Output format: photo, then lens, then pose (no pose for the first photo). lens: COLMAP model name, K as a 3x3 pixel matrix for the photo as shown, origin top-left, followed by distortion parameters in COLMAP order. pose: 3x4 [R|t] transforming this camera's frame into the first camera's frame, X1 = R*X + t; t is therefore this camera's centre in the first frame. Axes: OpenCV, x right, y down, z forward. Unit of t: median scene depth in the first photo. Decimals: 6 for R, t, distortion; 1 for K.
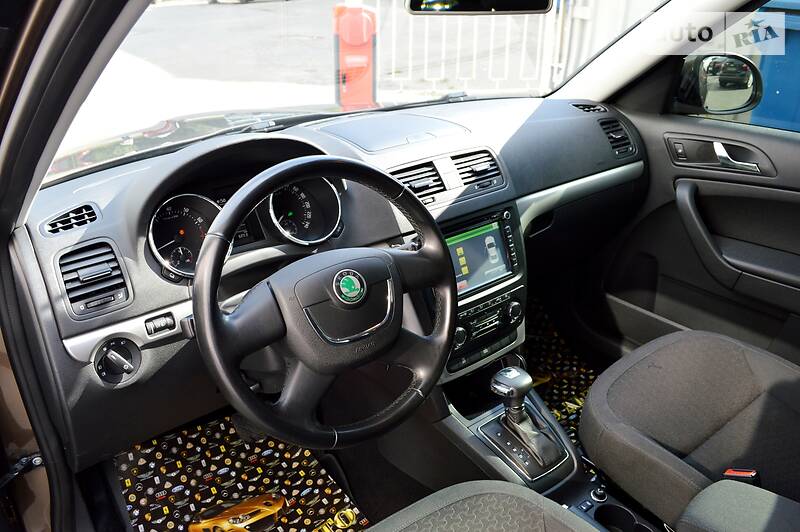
lens RADIAL K [[640.2, 0, 400.0], [0, 640.2, 266.0], [0, 0, 1]] dist [-0.073536, -0.000240]
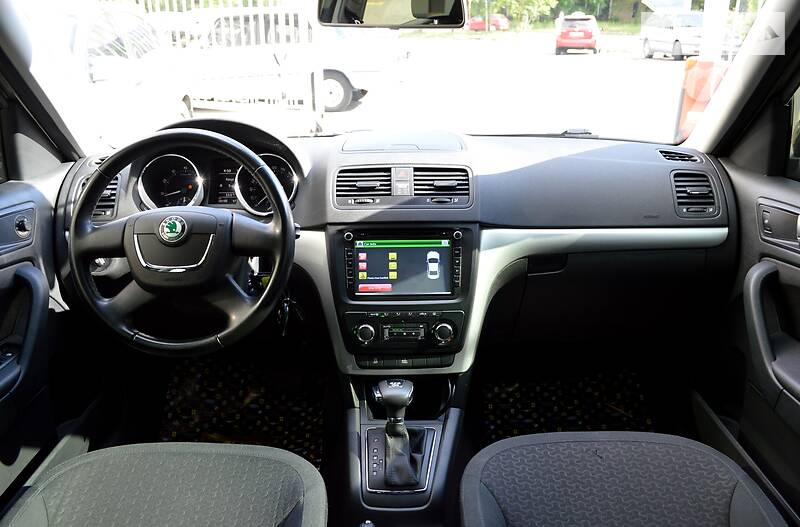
lens RADIAL K [[640.6, 0, 400.0], [0, 640.6, 263.5], [0, 0, 1]] dist [-0.065780, -0.004710]
pose [[0.788865, 0.222140, -0.573014, 0.670337], [-0.267362, 0.963581, 0.005475, -0.019138], [0.553362, 0.148883, 0.819527, 0.149585]]
